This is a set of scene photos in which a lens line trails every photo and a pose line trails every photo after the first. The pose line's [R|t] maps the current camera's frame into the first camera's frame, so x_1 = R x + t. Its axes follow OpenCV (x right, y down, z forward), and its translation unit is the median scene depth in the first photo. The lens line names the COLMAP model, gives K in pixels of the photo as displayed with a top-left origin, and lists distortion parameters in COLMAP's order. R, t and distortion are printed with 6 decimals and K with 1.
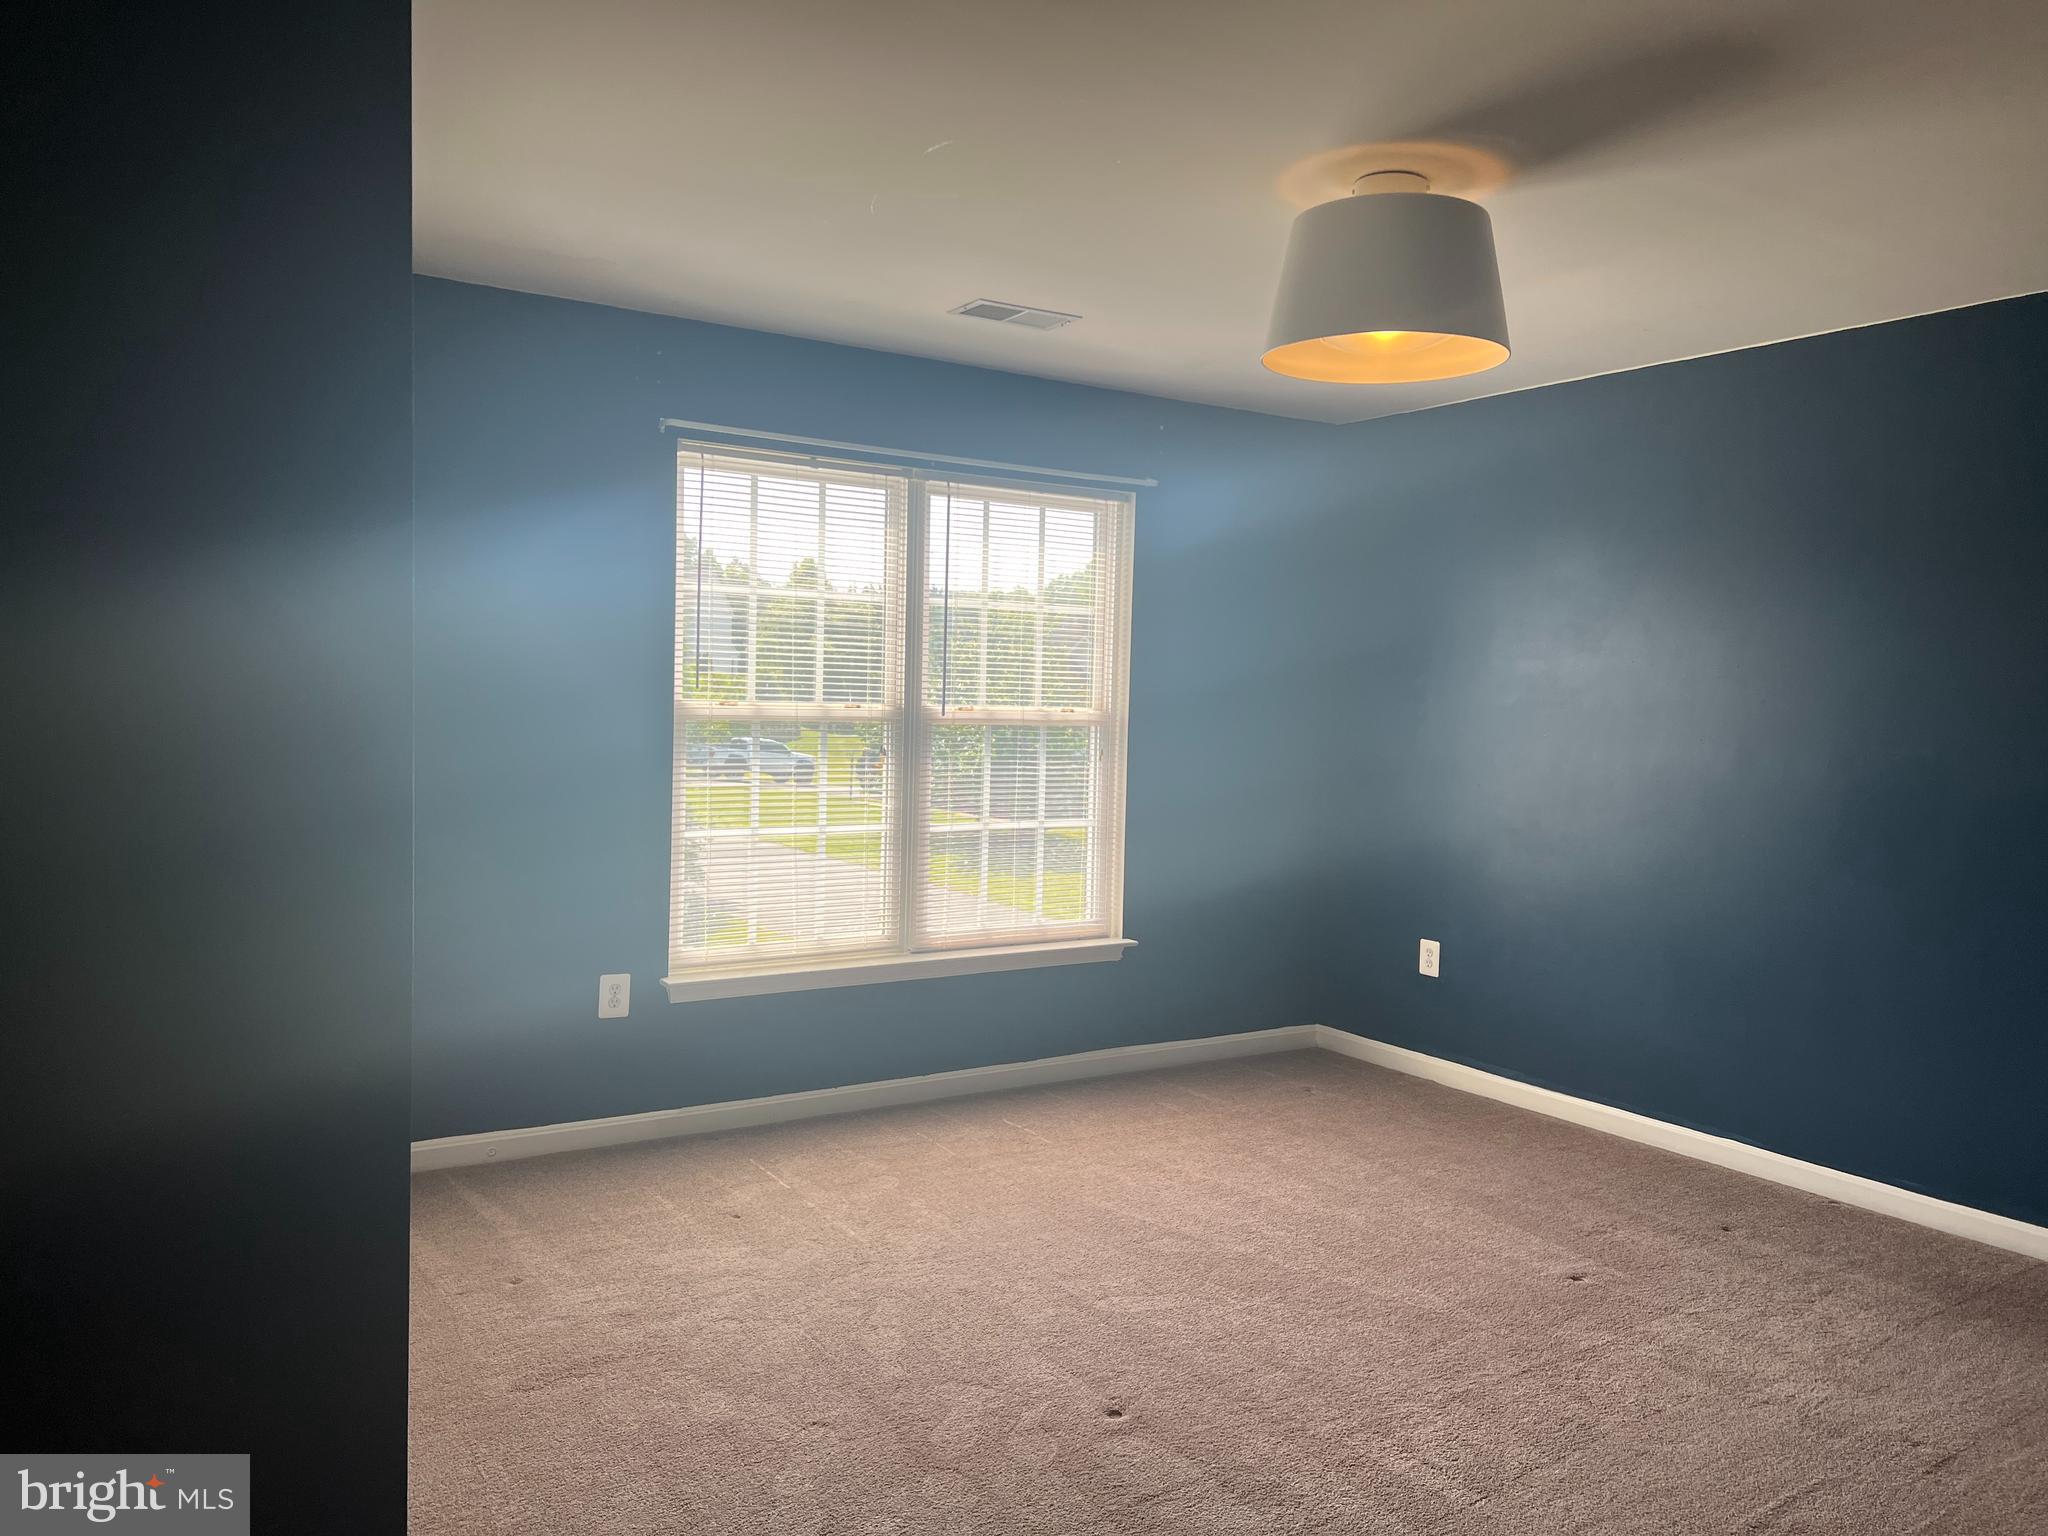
lens RADIAL K [[1546.3, 0, 1033.4], [0, 1546.3, 771.3], [0, 0, 1]] dist [0.076035, -0.110473]
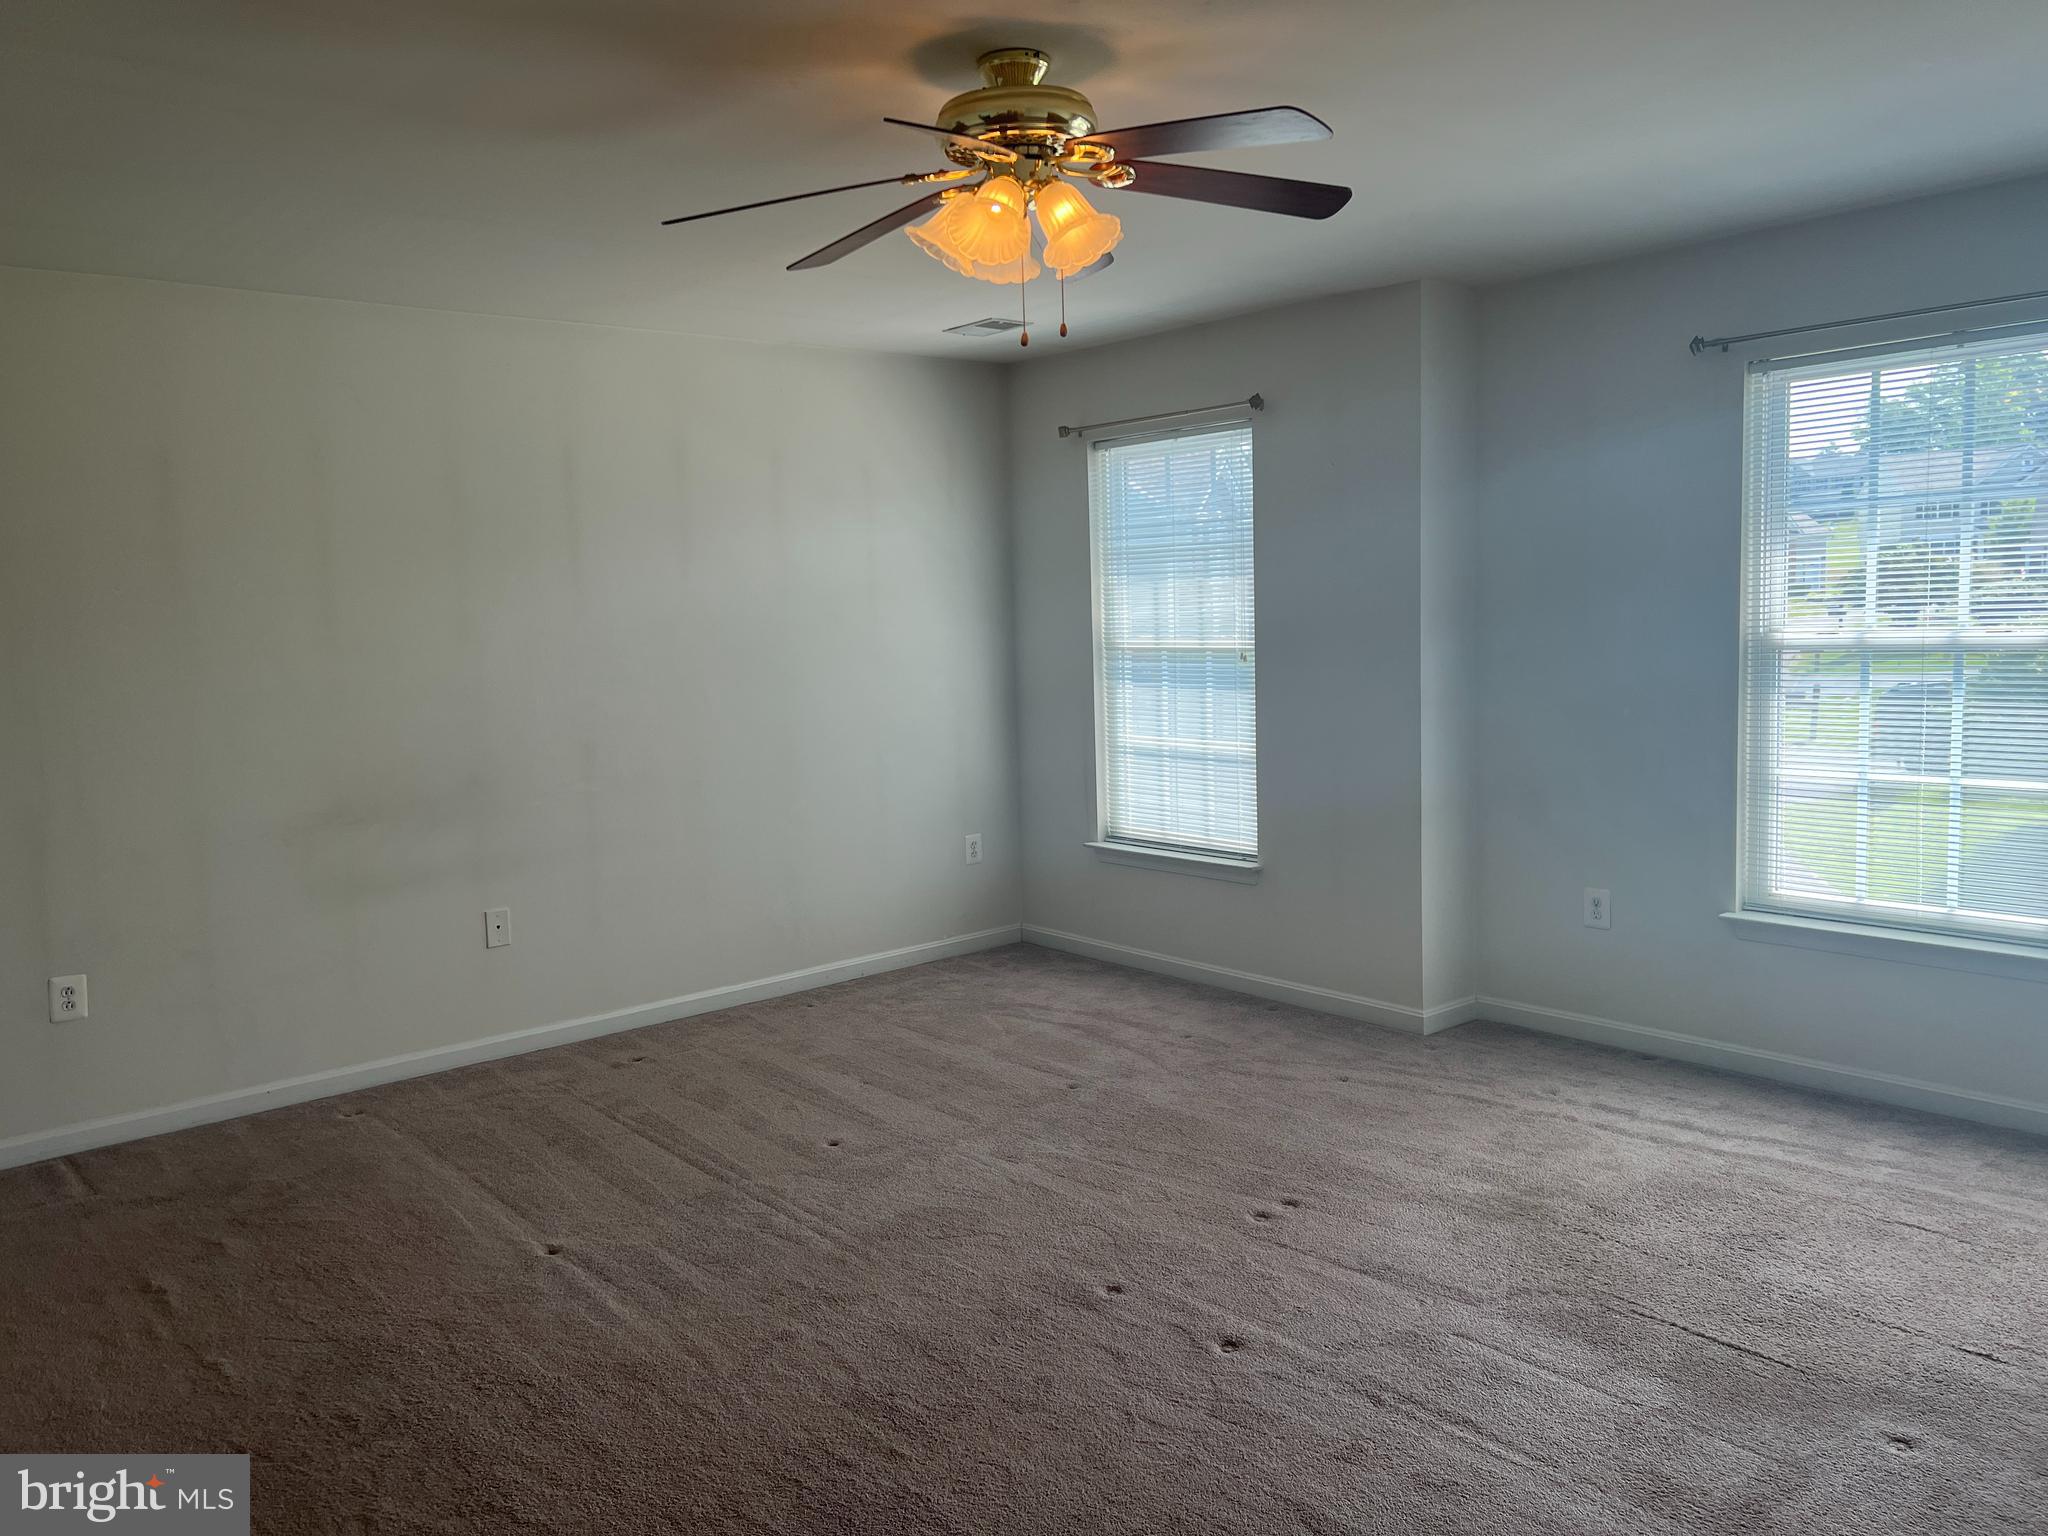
lens RADIAL K [[1546.3, 0, 1033.4], [0, 1546.3, 771.3], [0, 0, 1]] dist [0.076035, -0.110473]
pose [[0.098166, 0.067205, -0.992898, 0.348010], [-0.028530, 0.997497, 0.064696, -0.003759], [0.994761, 0.021976, 0.099837, 0.224965]]
